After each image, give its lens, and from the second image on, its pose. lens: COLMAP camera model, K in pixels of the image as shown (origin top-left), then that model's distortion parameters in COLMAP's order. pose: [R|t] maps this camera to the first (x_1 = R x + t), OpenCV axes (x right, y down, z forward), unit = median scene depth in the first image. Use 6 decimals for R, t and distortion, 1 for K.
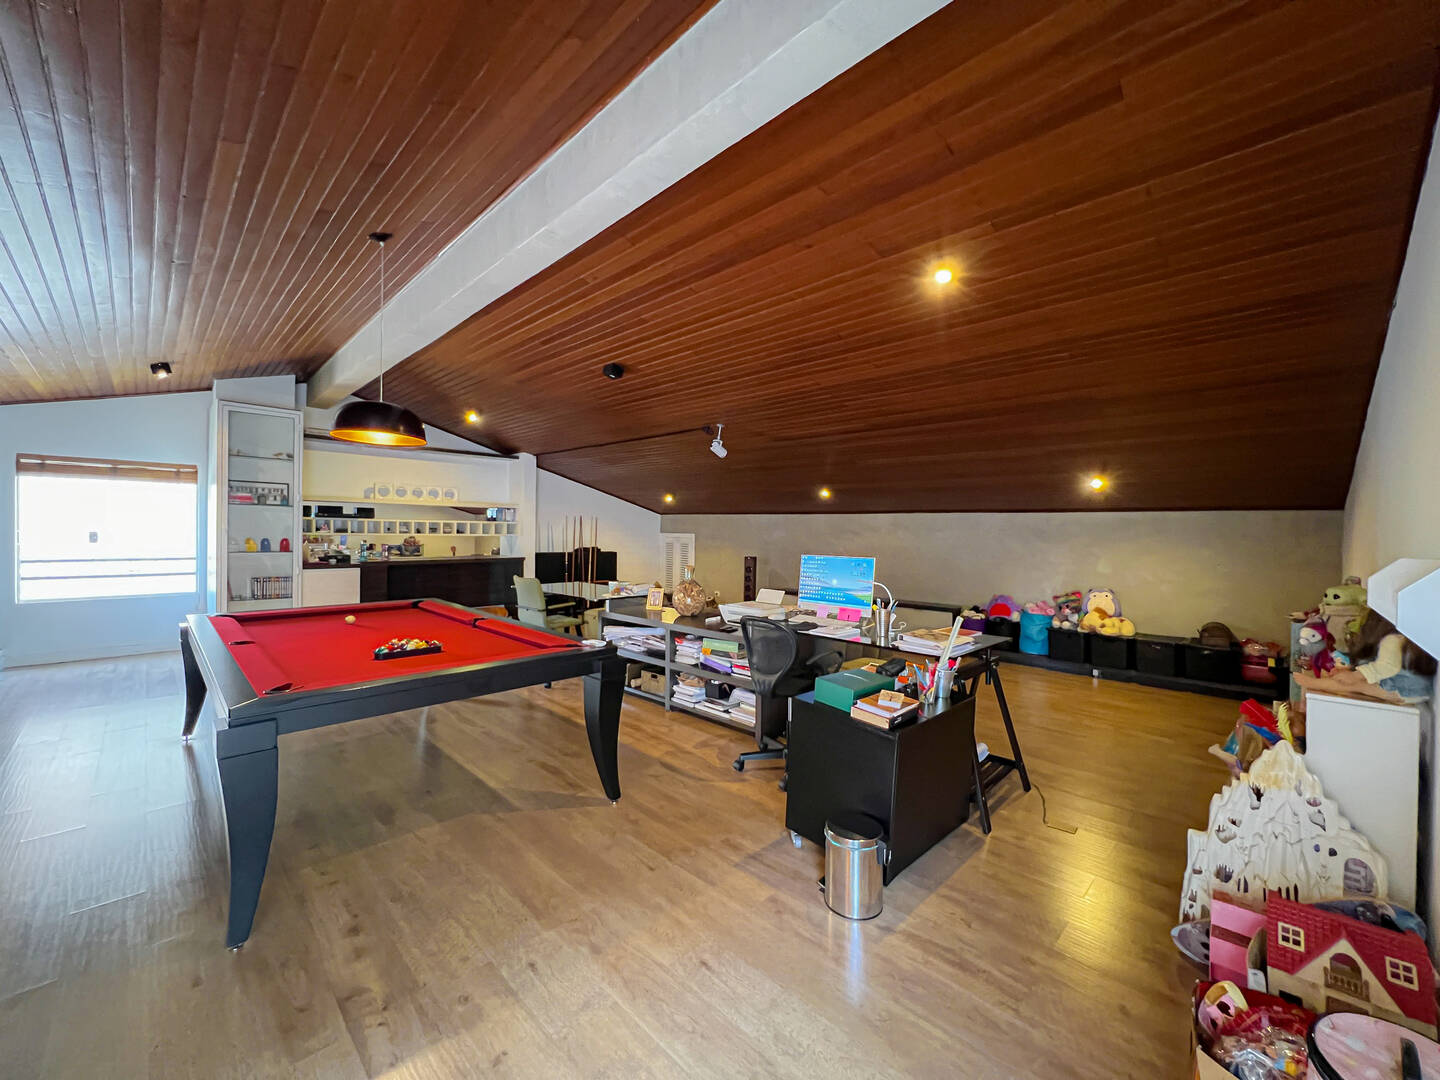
lens RADIAL K [[581.3, 0, 722.3], [0, 581.3, 541.0], [0, 0, 1]] dist [-0.004323, 0.000814]
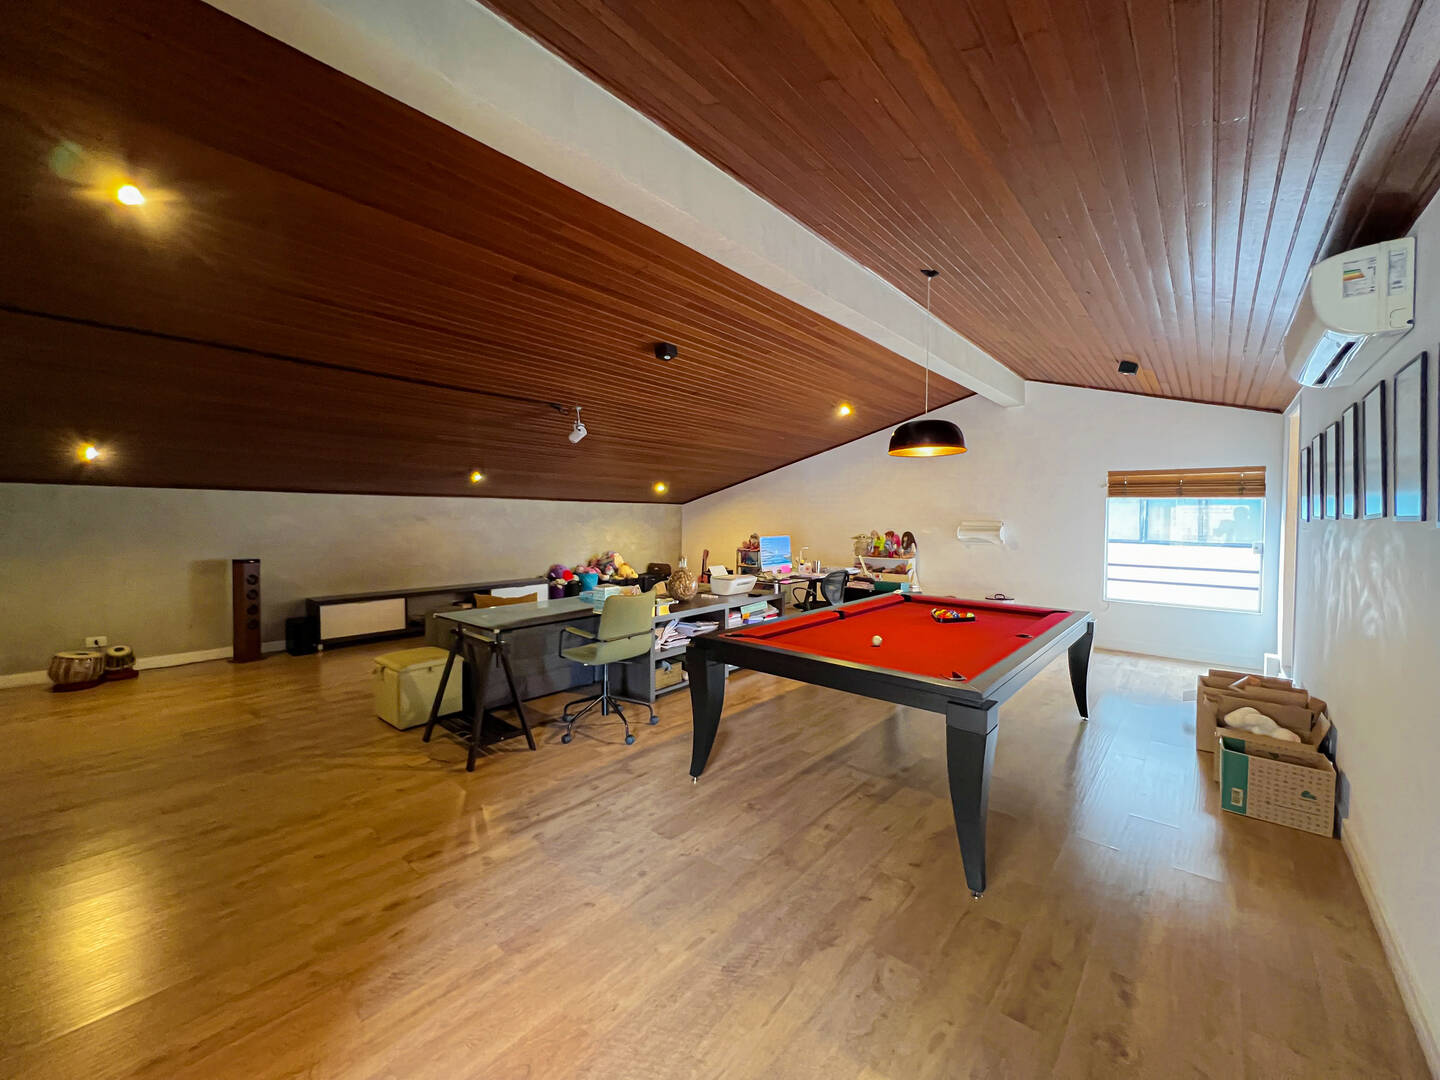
lens RADIAL K [[581.3, 0, 722.4], [0, 581.3, 529.7], [0, 0, 1]] dist [-0.004323, 0.000814]
pose [[-0.085863, -0.039147, 0.995538, -1.237553], [0.005397, 0.999195, 0.039756, -0.051618], [-0.996292, 0.008787, -0.085583, 1.096674]]
